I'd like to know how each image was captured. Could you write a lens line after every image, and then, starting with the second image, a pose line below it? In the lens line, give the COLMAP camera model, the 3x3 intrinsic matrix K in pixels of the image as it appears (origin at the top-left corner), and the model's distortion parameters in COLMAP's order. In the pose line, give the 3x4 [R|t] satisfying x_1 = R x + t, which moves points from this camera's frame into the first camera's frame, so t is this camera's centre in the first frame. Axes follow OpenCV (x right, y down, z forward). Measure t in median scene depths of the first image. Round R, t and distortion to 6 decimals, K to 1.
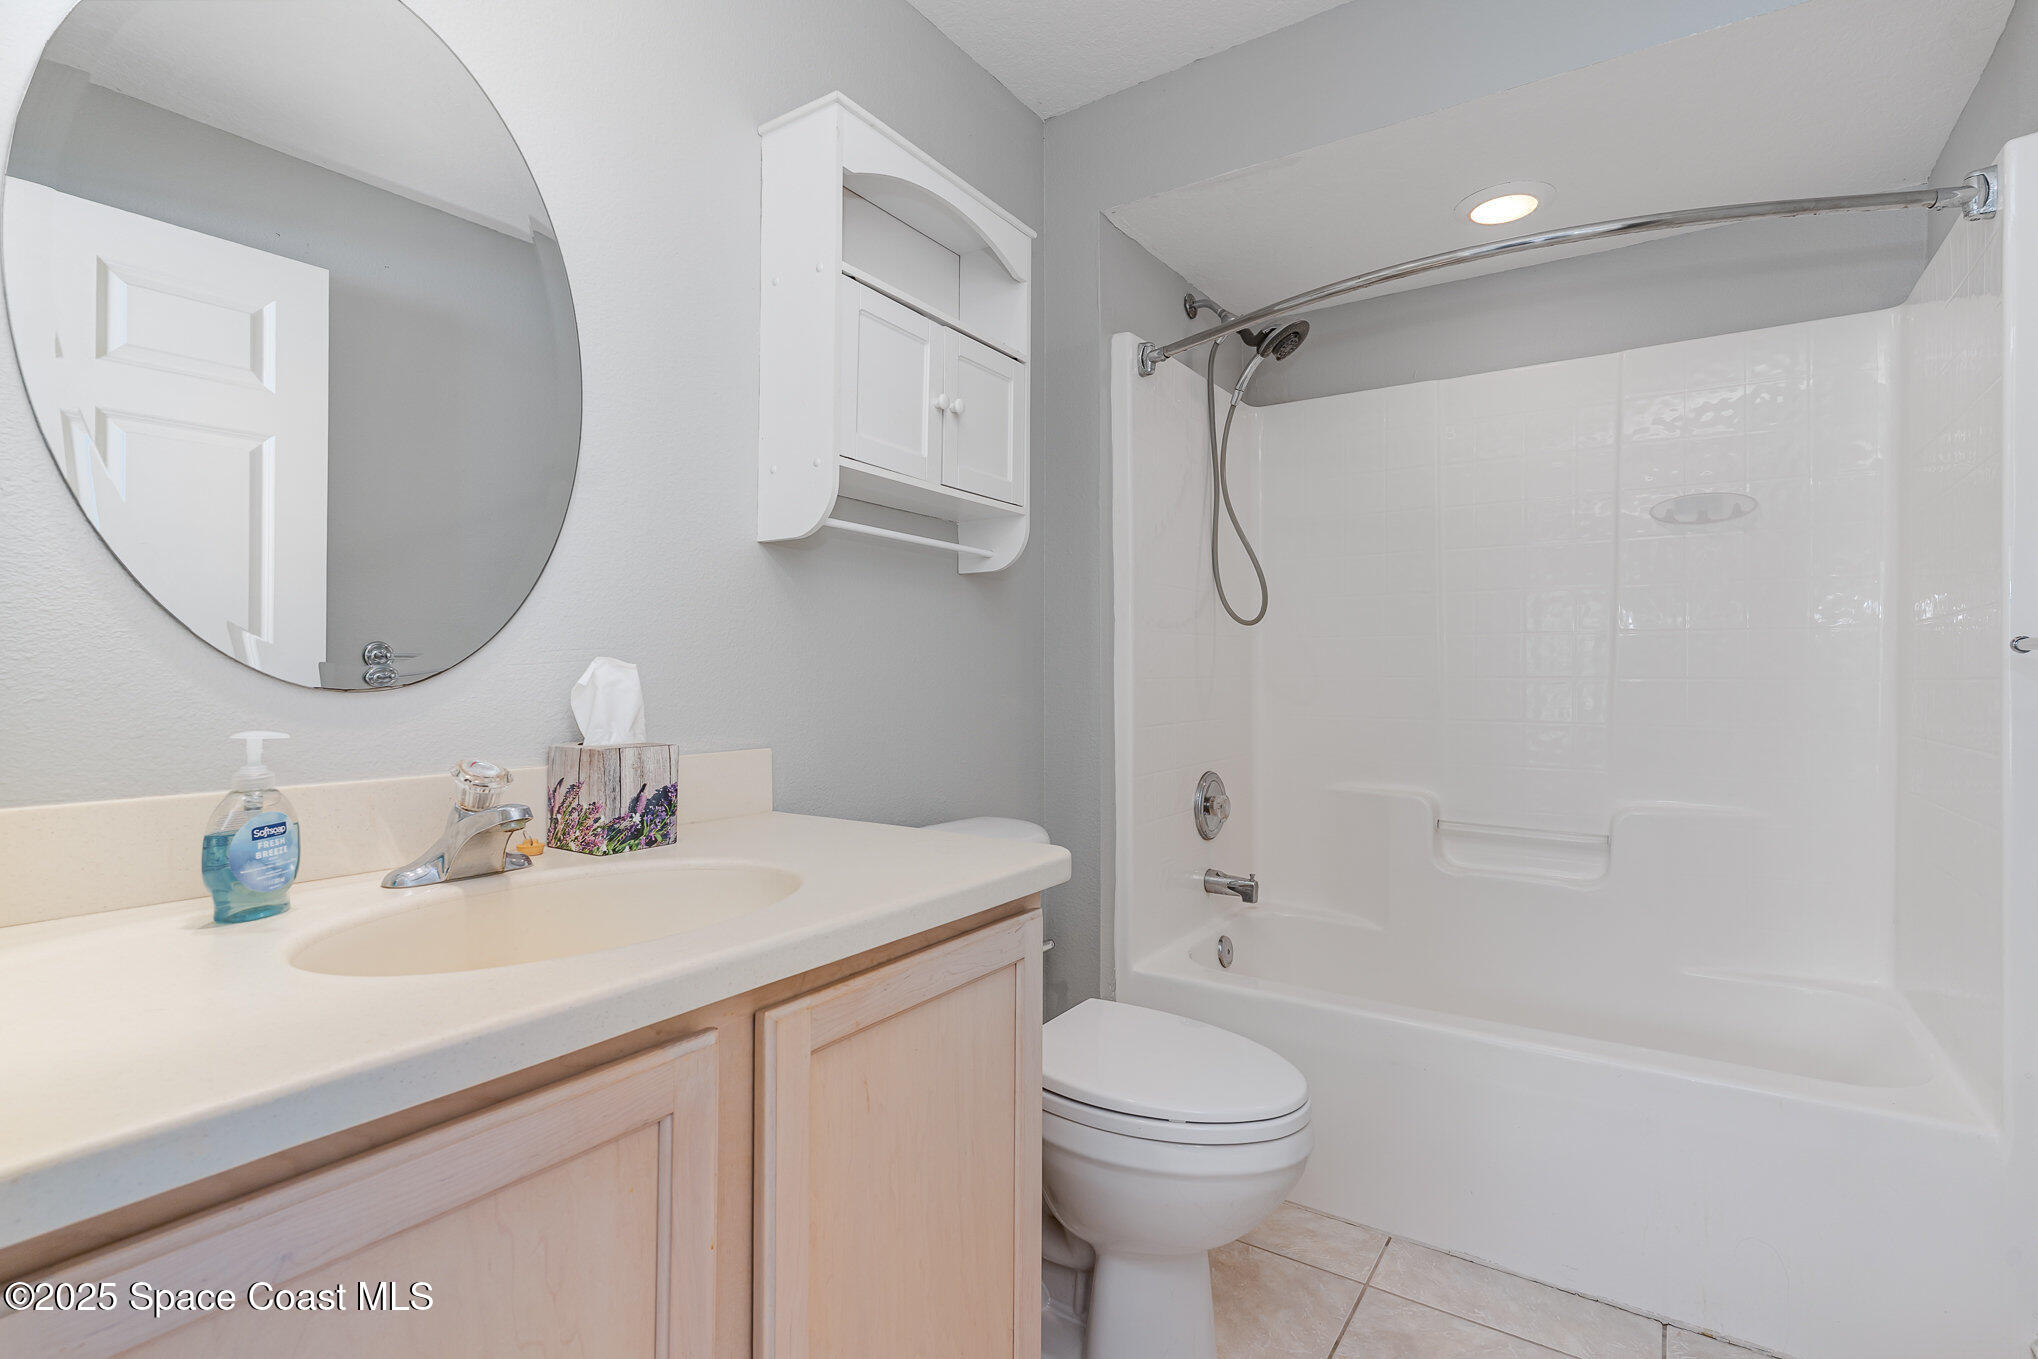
lens RADIAL K [[964.0, 0, 1019.0], [0, 964.0, 679.5], [0, 0, 1]] dist [0.000079, 0.000097]
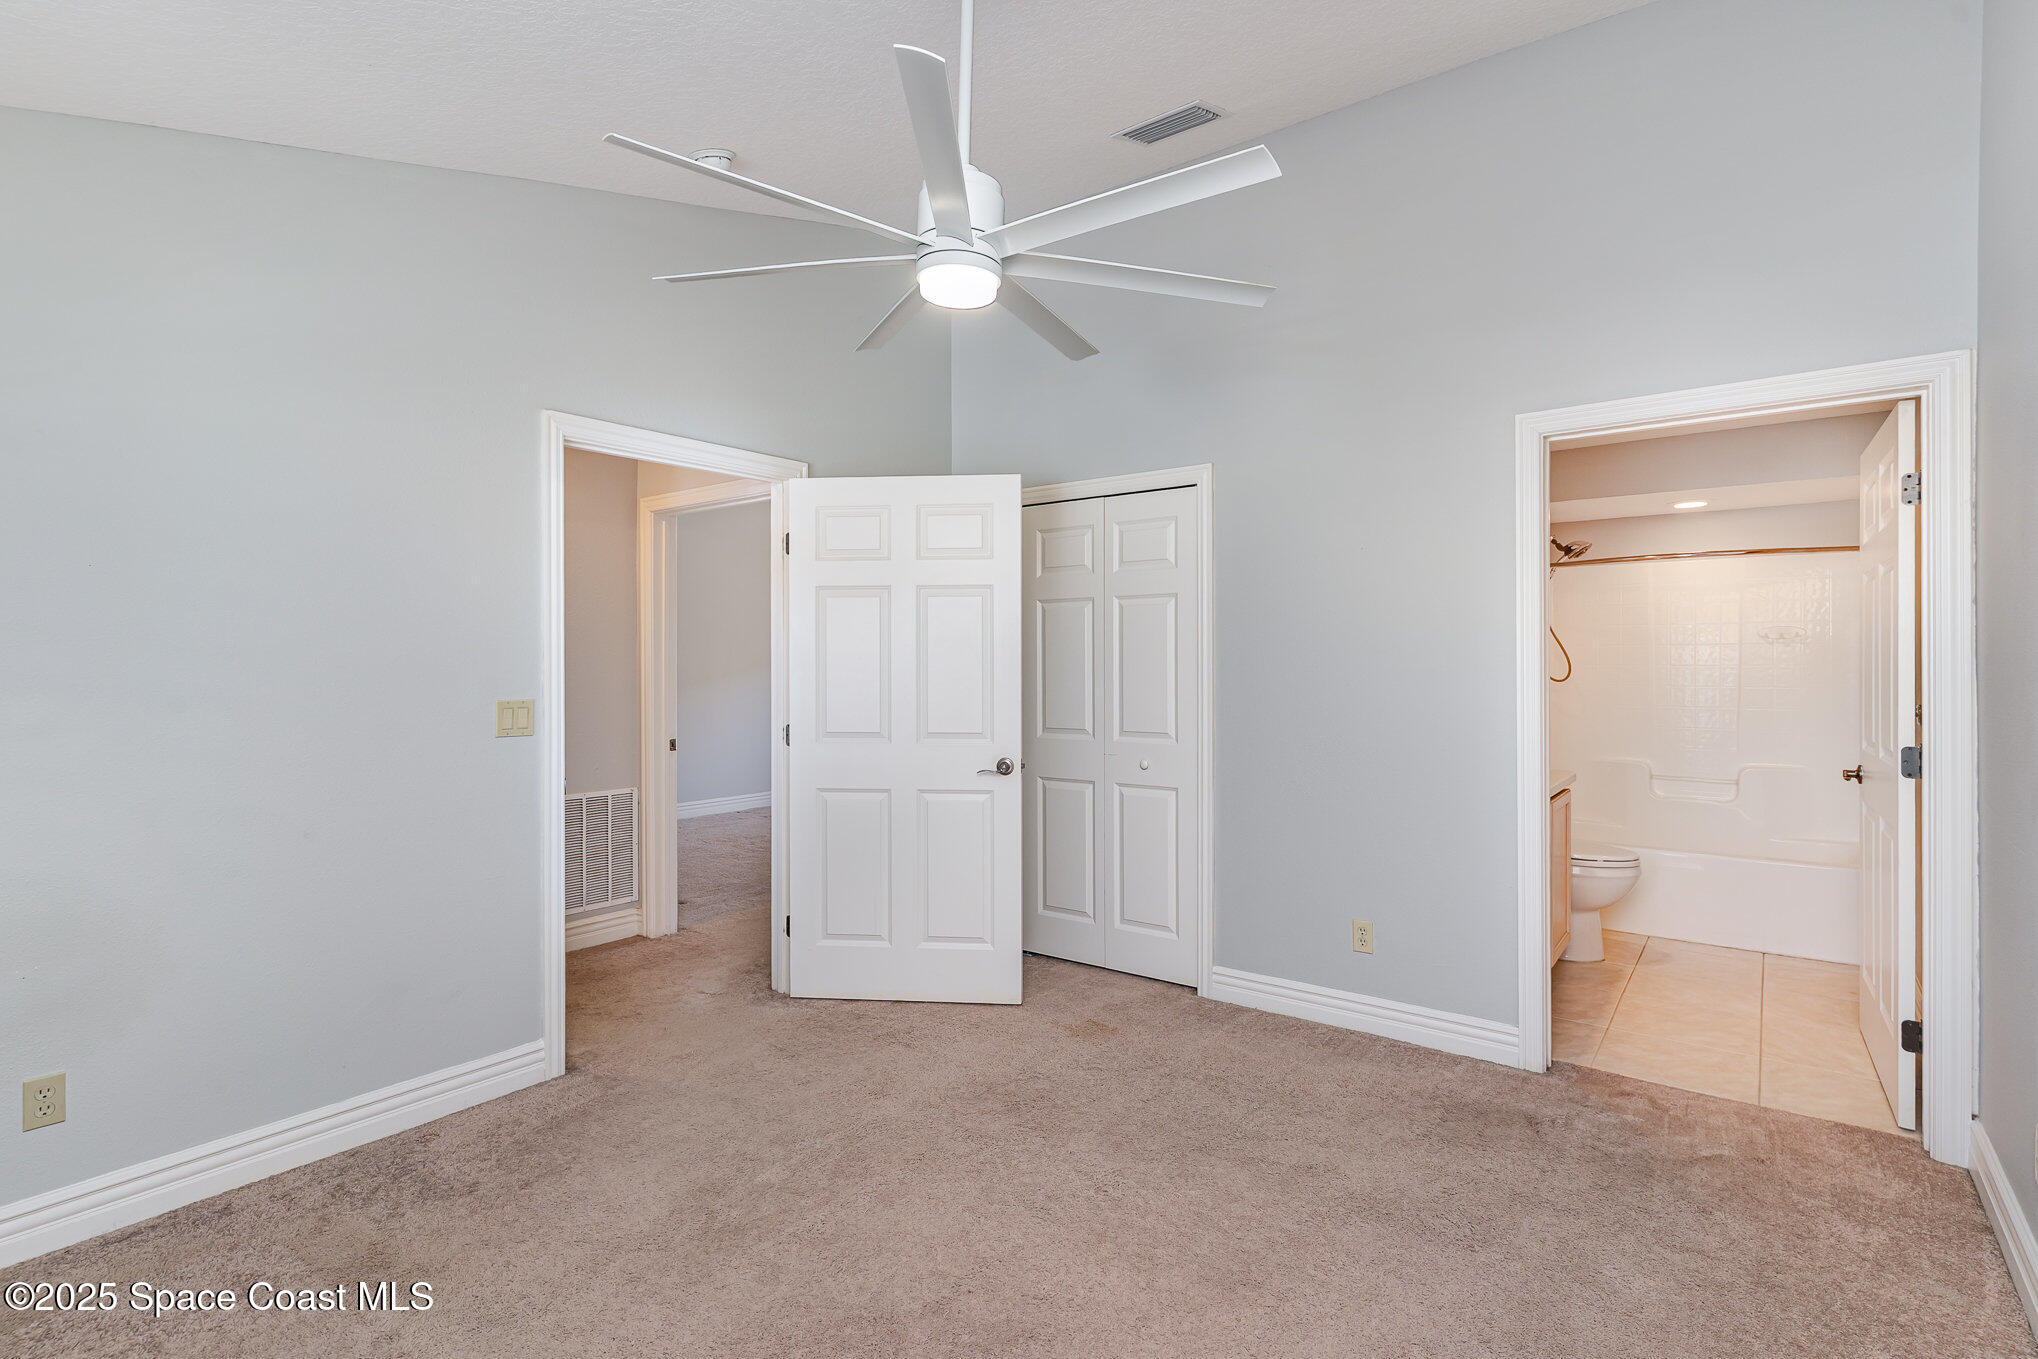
lens RADIAL K [[964.0, 0, 1019.0], [0, 964.0, 679.5], [0, 0, 1]] dist [0.000079, 0.000097]
pose [[0.997416, -0.007403, -0.071464, -0.865916], [0.008211, 0.999906, 0.011014, -0.101751], [0.071376, -0.011572, 0.997382, -1.308907]]
